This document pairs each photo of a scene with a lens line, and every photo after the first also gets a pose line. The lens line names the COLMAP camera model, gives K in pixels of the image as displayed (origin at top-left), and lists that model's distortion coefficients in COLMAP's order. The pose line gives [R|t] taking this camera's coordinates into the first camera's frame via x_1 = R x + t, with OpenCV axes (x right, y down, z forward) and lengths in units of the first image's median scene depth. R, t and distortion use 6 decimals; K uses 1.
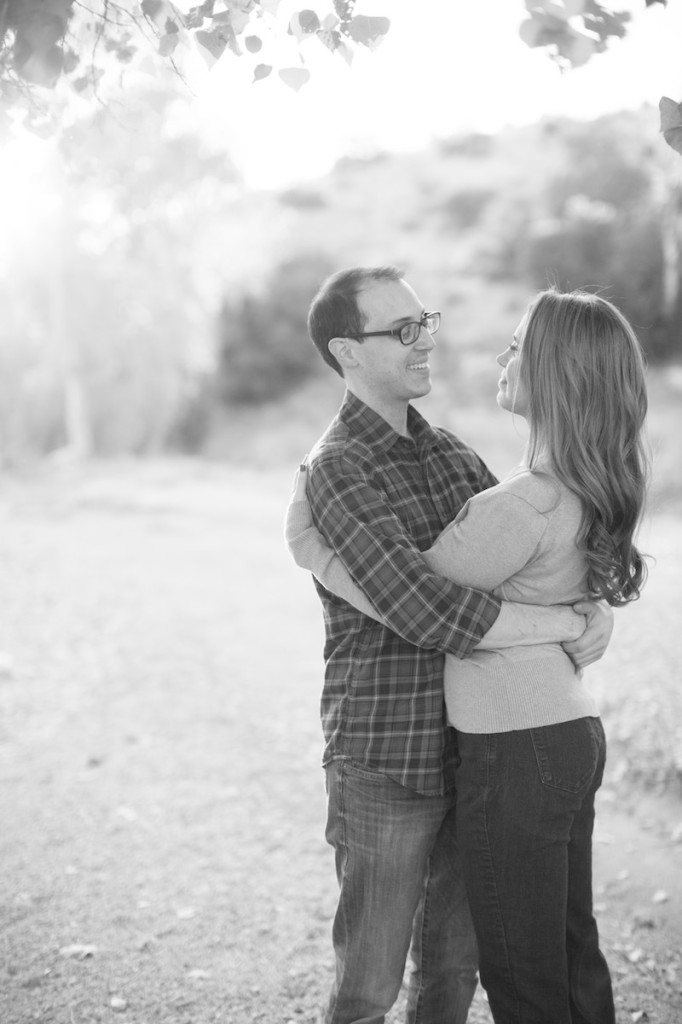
lens RADIAL K [[1464.2, 0, 341.0], [0, 1464.2, 512.0], [0, 0, 1]] dist [-0.186657, 0.381991]
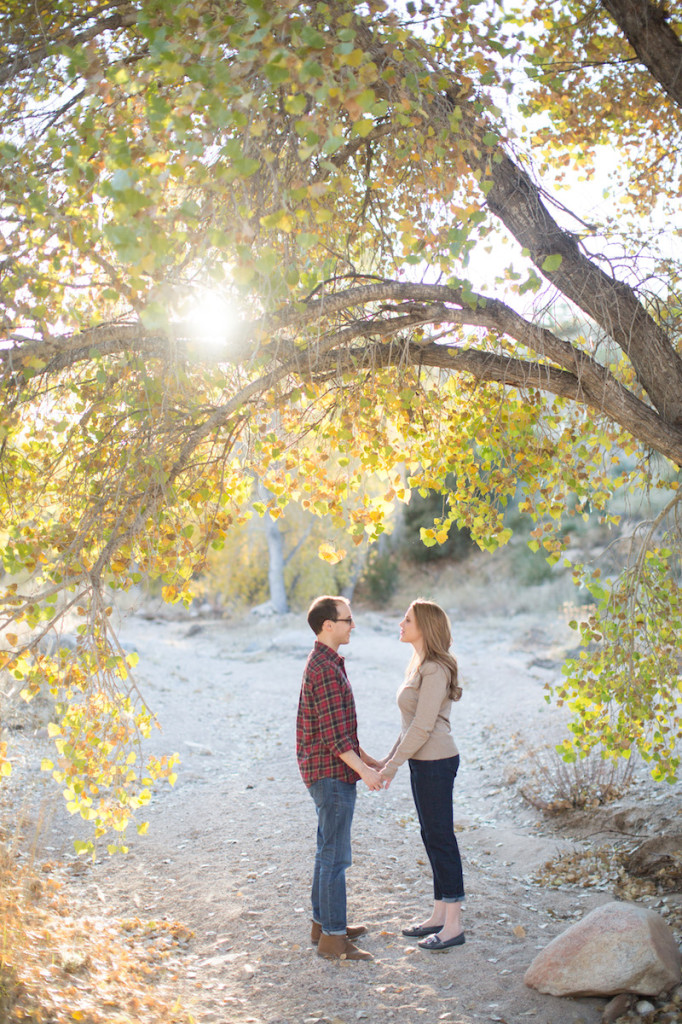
lens RADIAL K [[1464.2, 0, 341.0], [0, 1464.2, 512.0], [0, 0, 1]] dist [-0.186657, 0.381991]
pose [[0.989314, 0.015257, -0.145000, 0.030843], [-0.030038, 0.994503, -0.100303, -0.000099], [0.142672, 0.103587, 0.984334, -0.127103]]
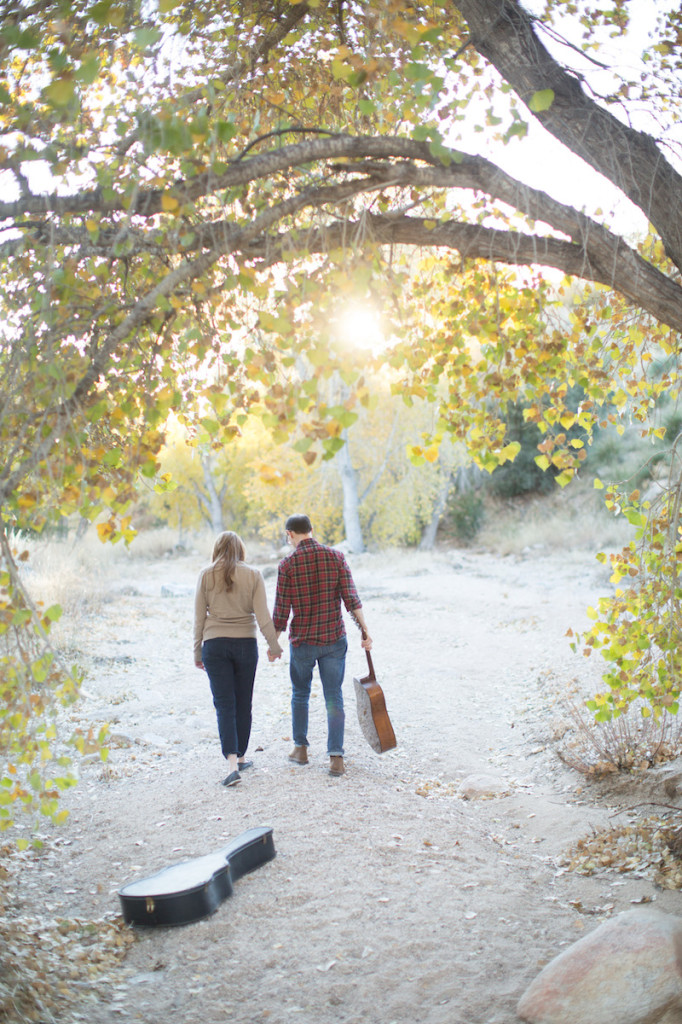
lens RADIAL K [[1464.2, 0, 341.0], [0, 1464.2, 512.0], [0, 0, 1]] dist [-0.186657, 0.381991]
pose [[0.977439, -0.005810, -0.211137, 0.039670], [-0.006619, 0.998288, -0.058115, -0.001047], [0.211113, 0.058201, 0.975727, -0.092483]]
